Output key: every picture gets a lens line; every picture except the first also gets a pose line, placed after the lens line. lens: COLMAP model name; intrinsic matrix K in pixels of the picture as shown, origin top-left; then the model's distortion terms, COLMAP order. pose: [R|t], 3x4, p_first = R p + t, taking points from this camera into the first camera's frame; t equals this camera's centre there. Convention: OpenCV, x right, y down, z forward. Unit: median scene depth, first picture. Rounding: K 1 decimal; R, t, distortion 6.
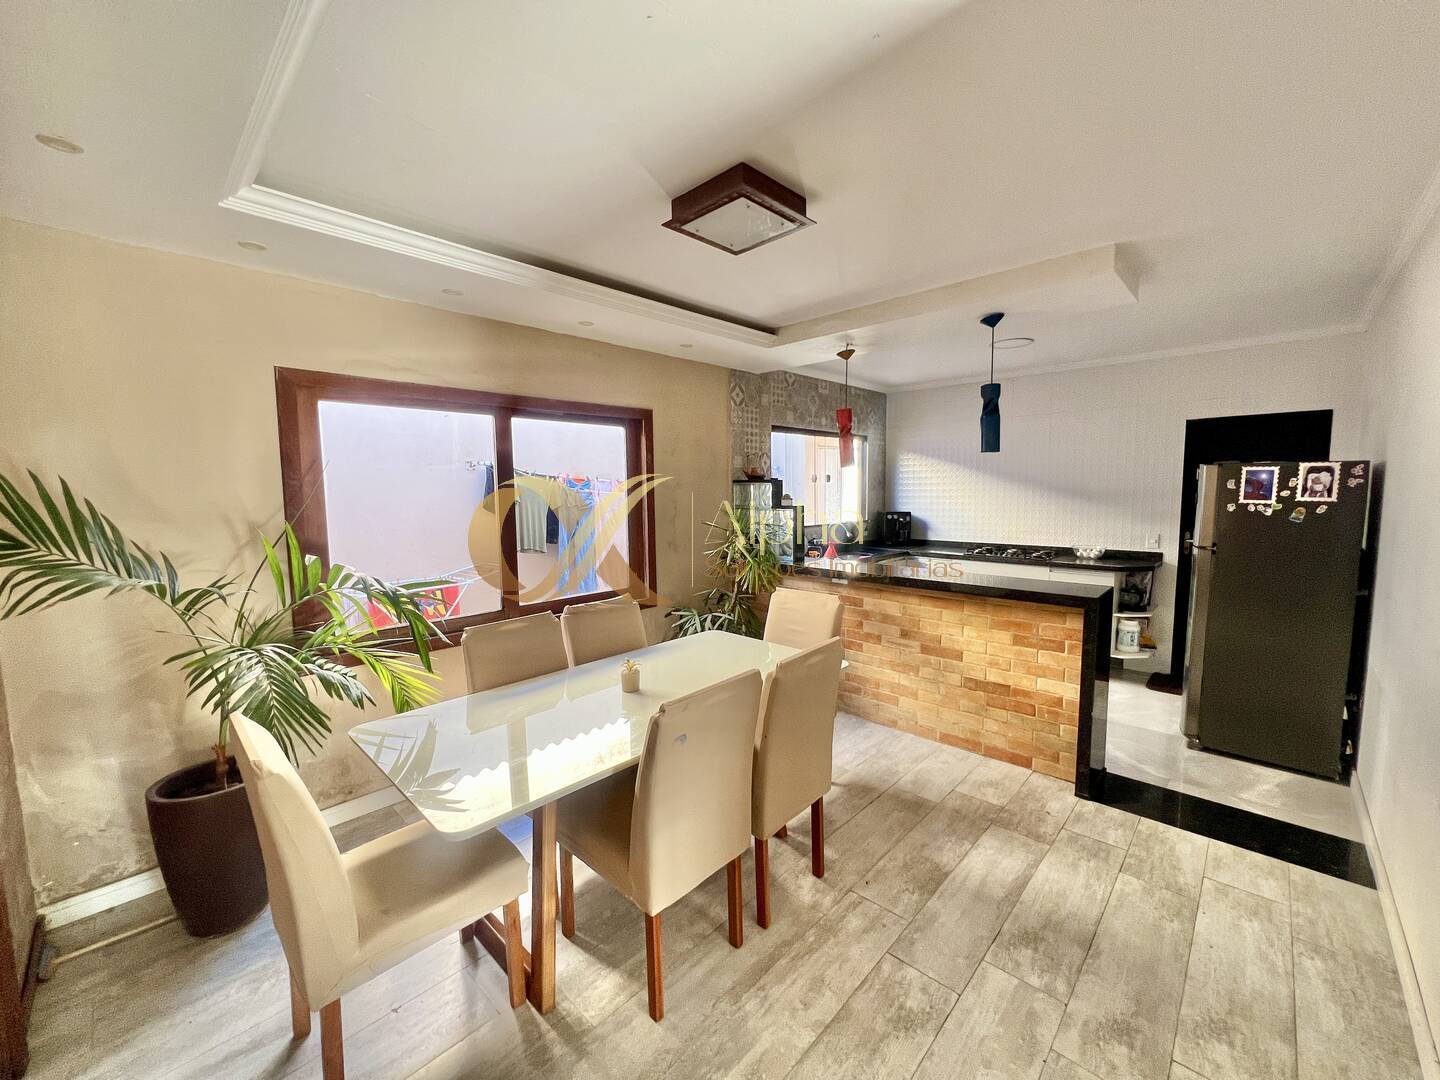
lens RADIAL K [[575.8, 0, 722.2], [0, 575.8, 540.0], [0, 0, 1]] dist [-0.002295, 0.000617]
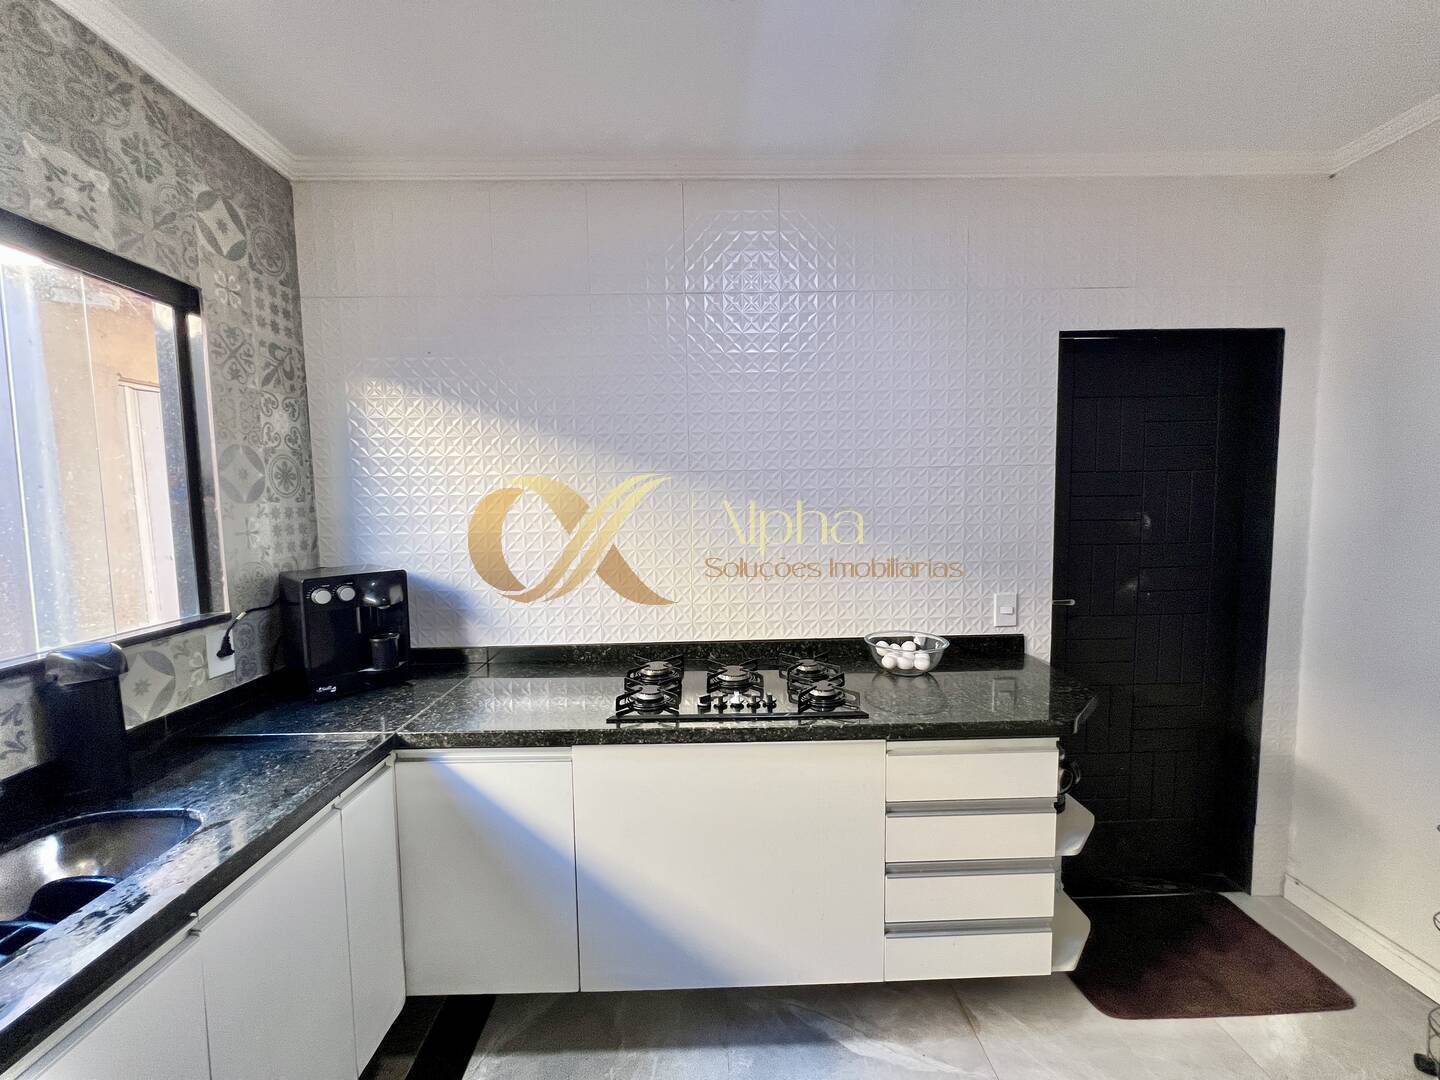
lens RADIAL K [[575.8, 0, 720.5], [0, 575.8, 540.4], [0, 0, 1]] dist [-0.002295, 0.000617]
pose [[0.709949, -0.055990, 0.702024, 0.378965], [0.072408, 0.997355, 0.006319, -0.088216], [-0.700521, 0.046346, 0.712126, 1.080634]]
